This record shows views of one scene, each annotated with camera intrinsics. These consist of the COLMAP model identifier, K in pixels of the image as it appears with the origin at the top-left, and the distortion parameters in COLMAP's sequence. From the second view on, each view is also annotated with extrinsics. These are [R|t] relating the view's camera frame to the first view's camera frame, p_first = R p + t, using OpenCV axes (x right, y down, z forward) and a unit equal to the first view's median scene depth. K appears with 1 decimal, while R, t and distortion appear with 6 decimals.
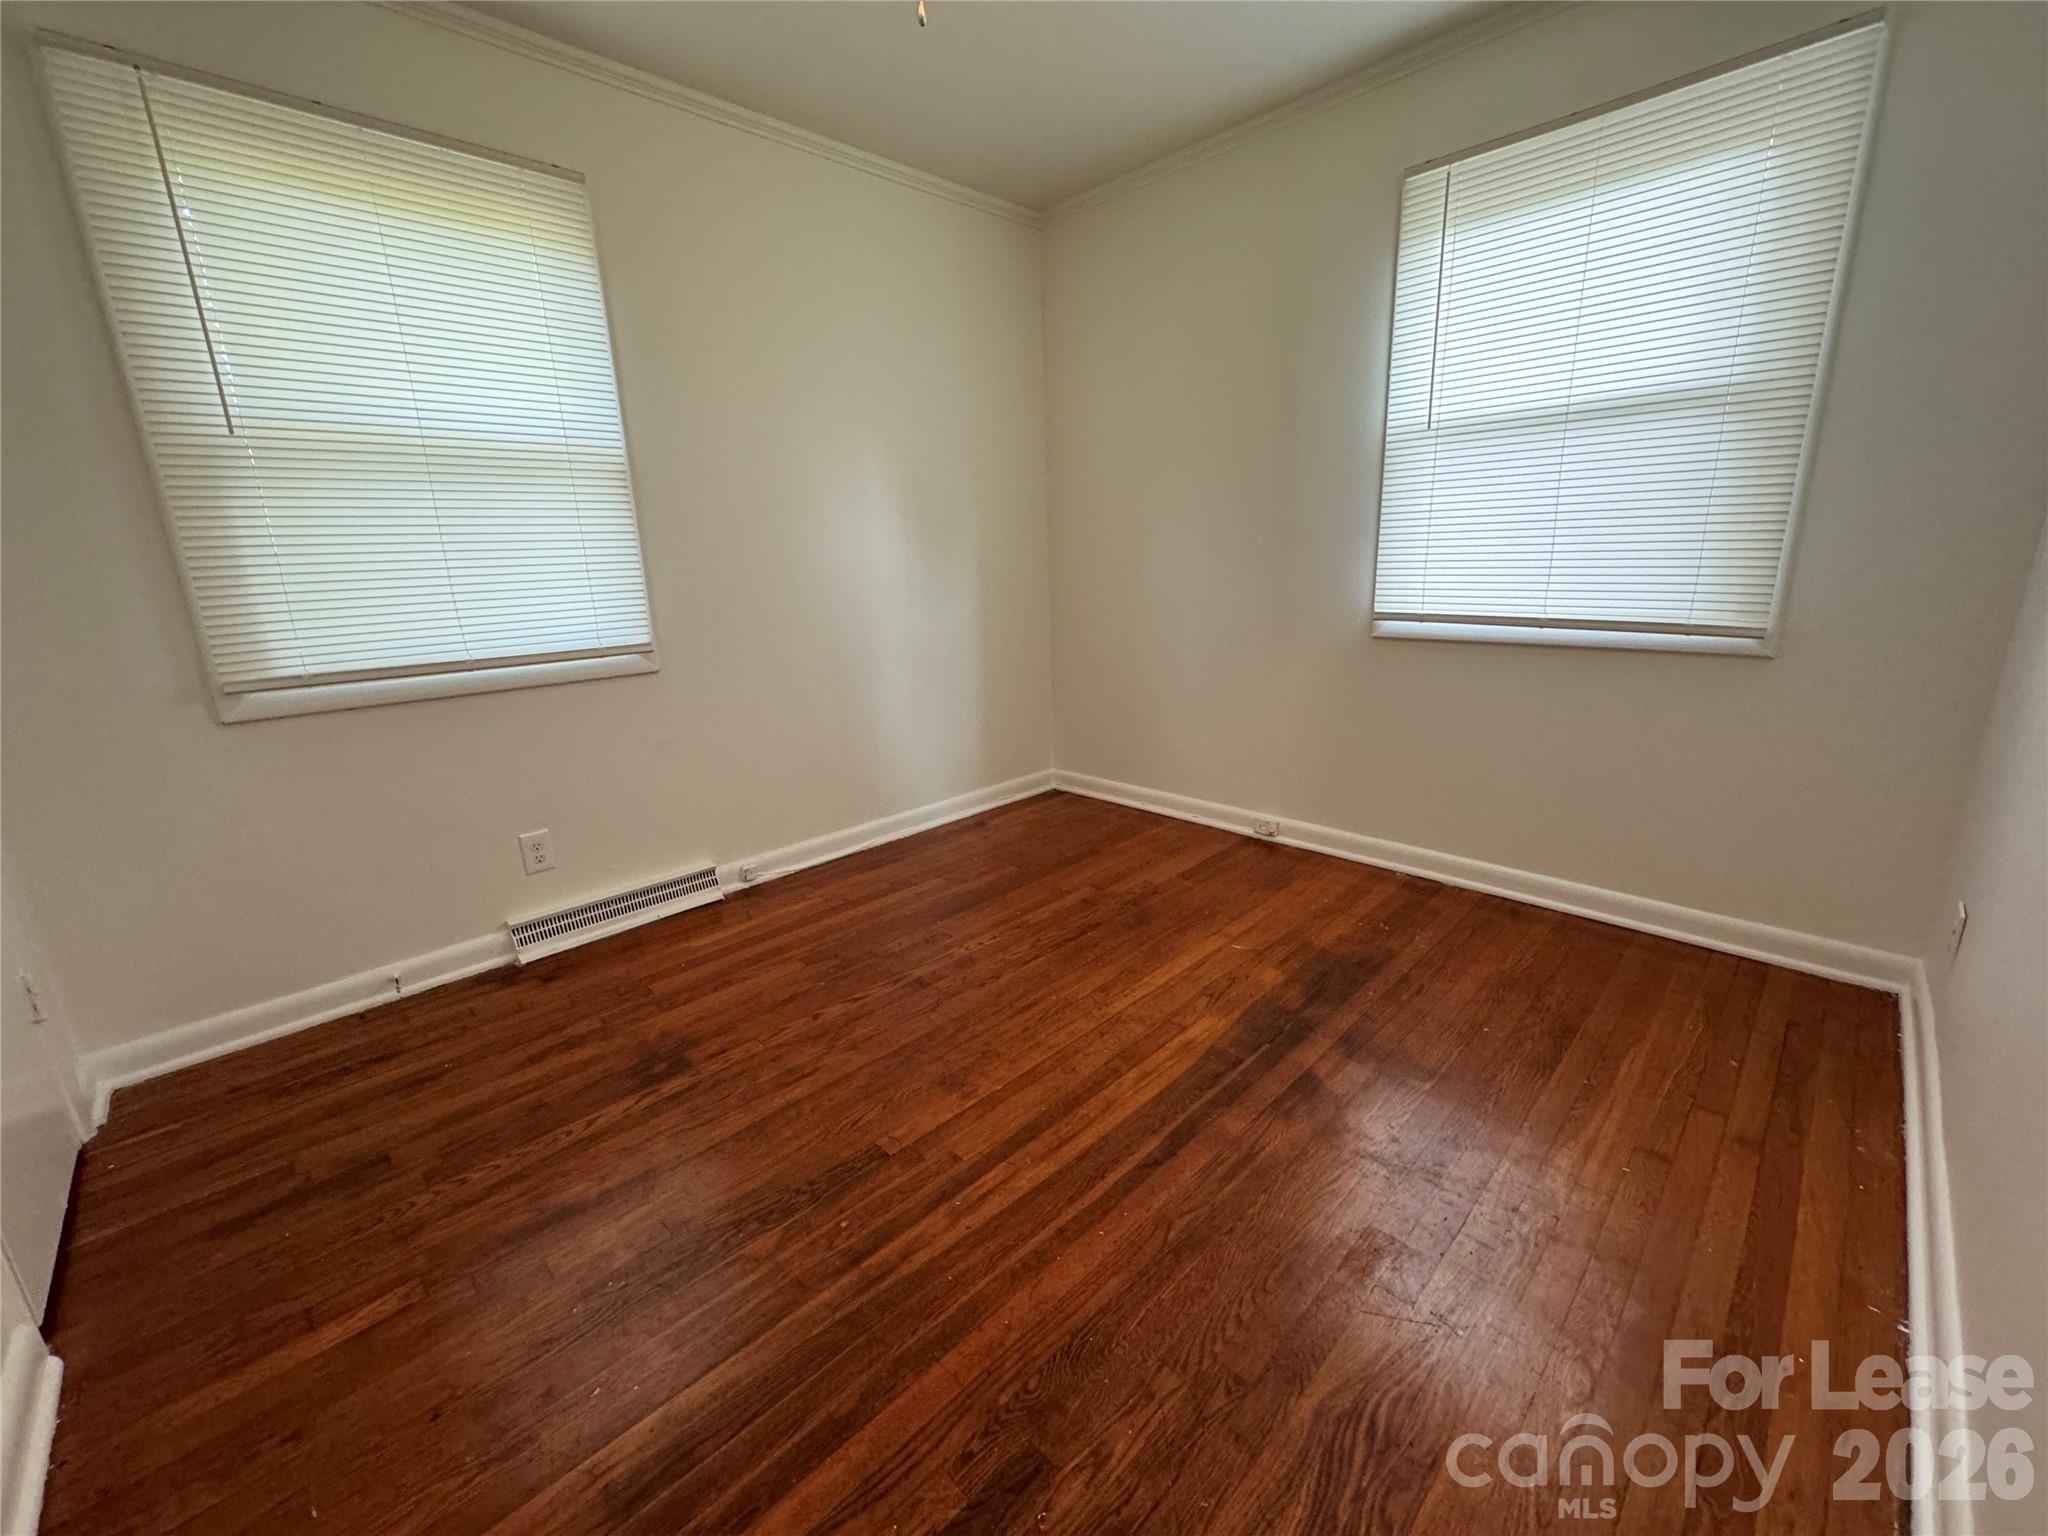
lens RADIAL K [[819.7, 0, 1024.0], [0, 819.7, 768.0], [0, 0, 1]] dist [-0.002569, 0.000107]
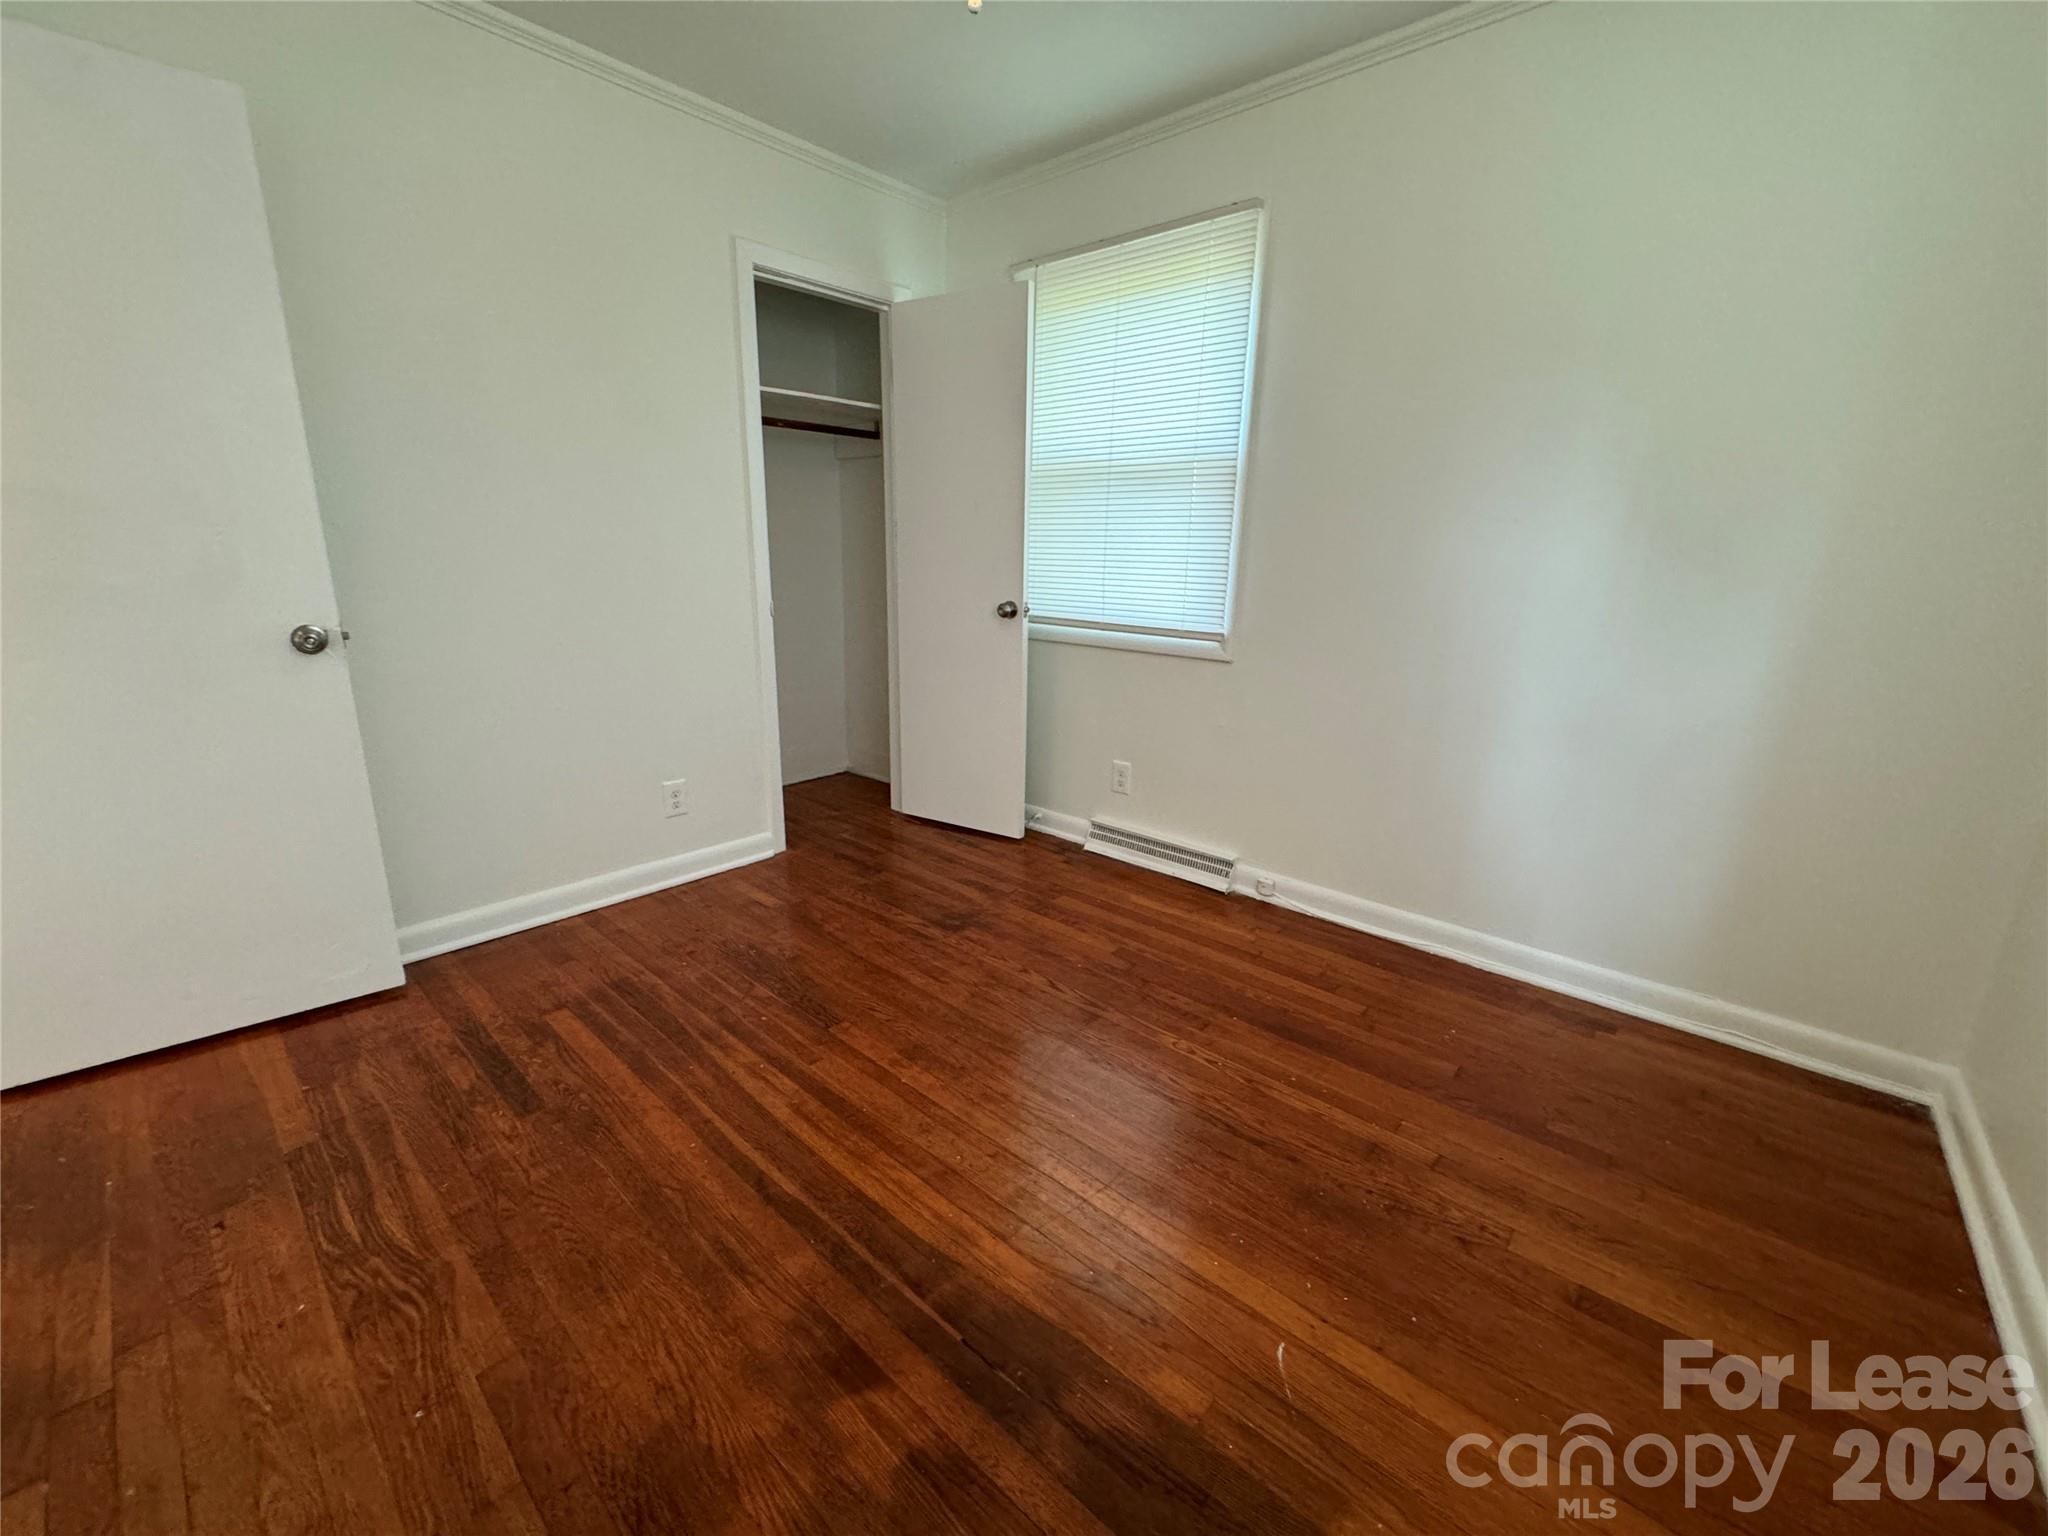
lens RADIAL K [[819.7, 0, 1024.0], [0, 819.7, 768.0], [0, 0, 1]] dist [-0.002569, 0.000107]
pose [[0.064835, 0.287790, -0.955496, 0.691727], [-0.280272, 0.924221, 0.259352, -0.225532], [0.957728, 0.250984, 0.140582, 0.744217]]
